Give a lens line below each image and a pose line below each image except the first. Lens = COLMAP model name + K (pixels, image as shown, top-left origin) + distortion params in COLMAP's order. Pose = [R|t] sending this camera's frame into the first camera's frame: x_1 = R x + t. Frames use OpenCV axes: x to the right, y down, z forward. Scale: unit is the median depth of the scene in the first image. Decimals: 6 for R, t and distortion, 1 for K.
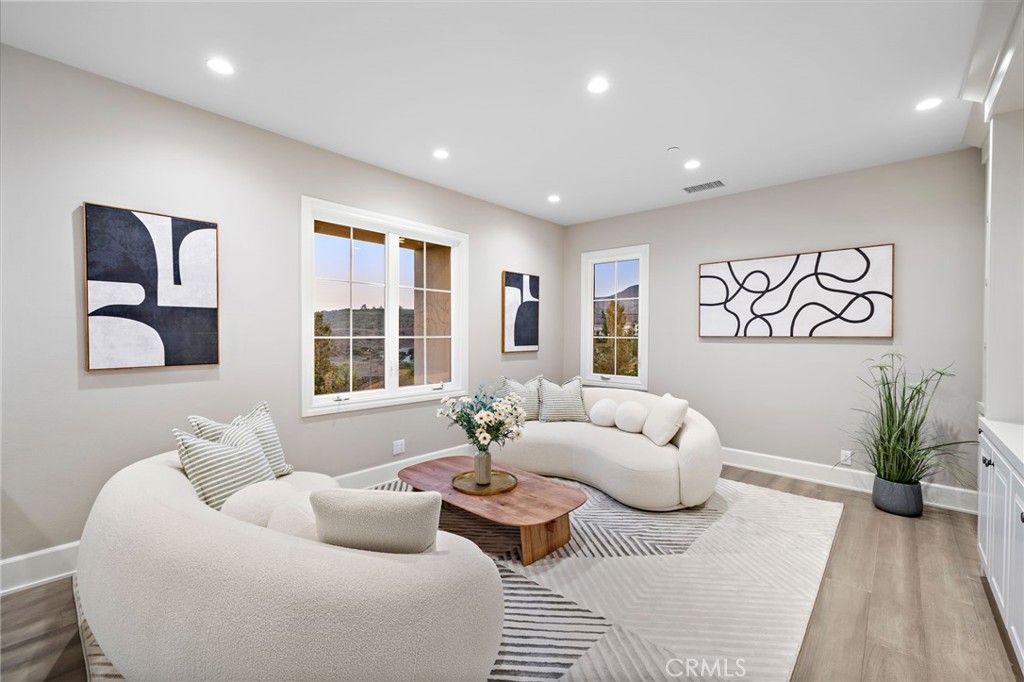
lens RADIAL K [[436.7, 0, 514.2], [0, 436.7, 332.2], [0, 0, 1]] dist [0.001500, 0.000331]
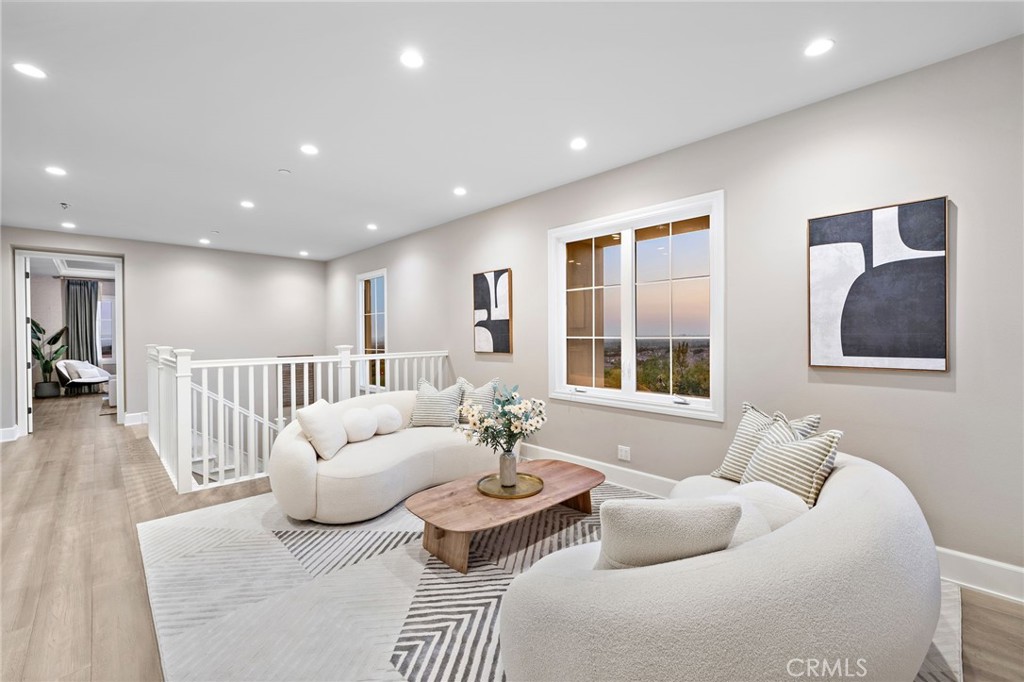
lens RADIAL K [[436.7, 0, 514.2], [0, 436.7, 332.2], [0, 0, 1]] dist [0.001500, 0.000331]
pose [[-0.080707, -0.009024, -0.996697, 0.743339], [0.008448, 0.999917, -0.009737, 0.007273], [0.996702, -0.009206, -0.080624, 0.888257]]
